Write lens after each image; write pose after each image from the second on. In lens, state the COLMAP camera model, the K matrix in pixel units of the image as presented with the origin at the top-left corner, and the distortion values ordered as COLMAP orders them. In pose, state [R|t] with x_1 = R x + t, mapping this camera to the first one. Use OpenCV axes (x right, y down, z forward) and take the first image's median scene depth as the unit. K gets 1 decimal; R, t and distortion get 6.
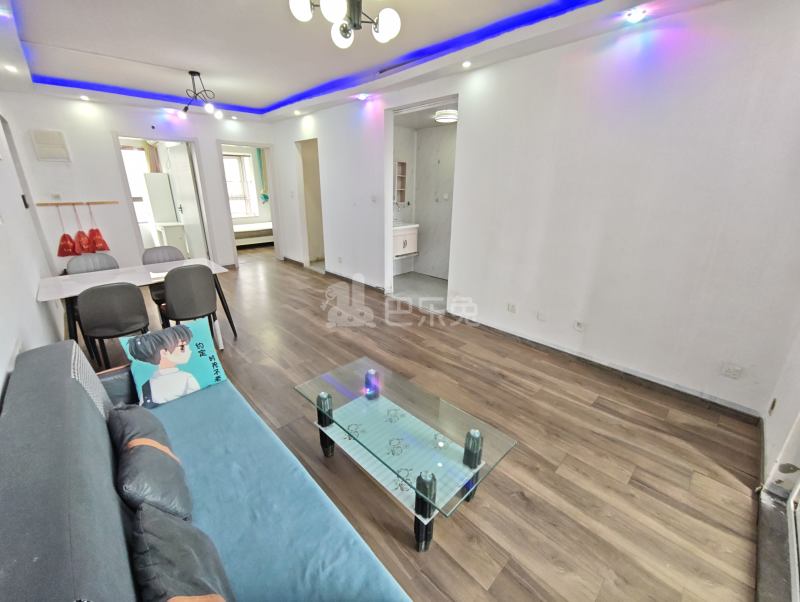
lens RADIAL K [[335.4, 0, 399.9], [0, 335.4, 300.9], [0, 0, 1]] dist [-0.007348, 0.003535]
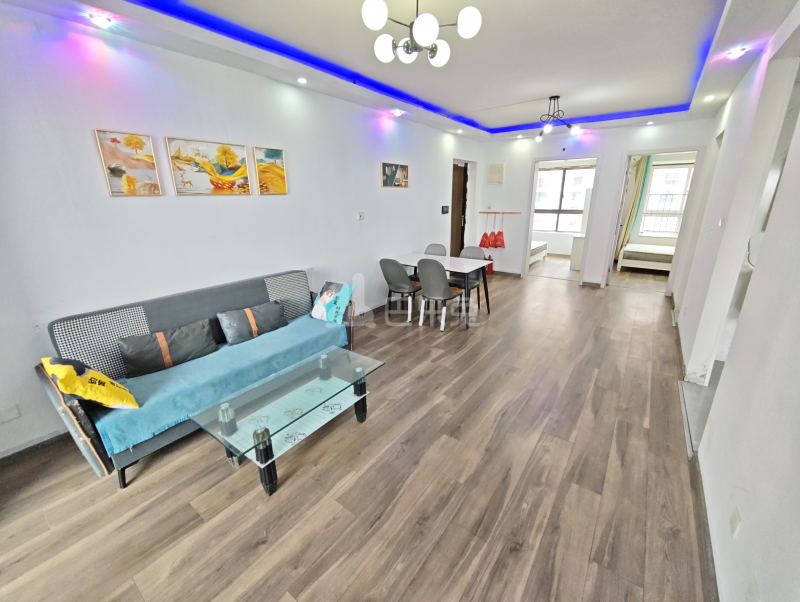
lens RADIAL K [[335.4, 0, 398.7], [0, 335.4, 299.9], [0, 0, 1]] dist [-0.007348, 0.003535]
pose [[0.159950, 0.280888, -0.946318, 0.690172], [-0.317485, 0.922362, 0.220115, -0.212907], [0.934676, 0.265235, 0.236709, 0.602364]]
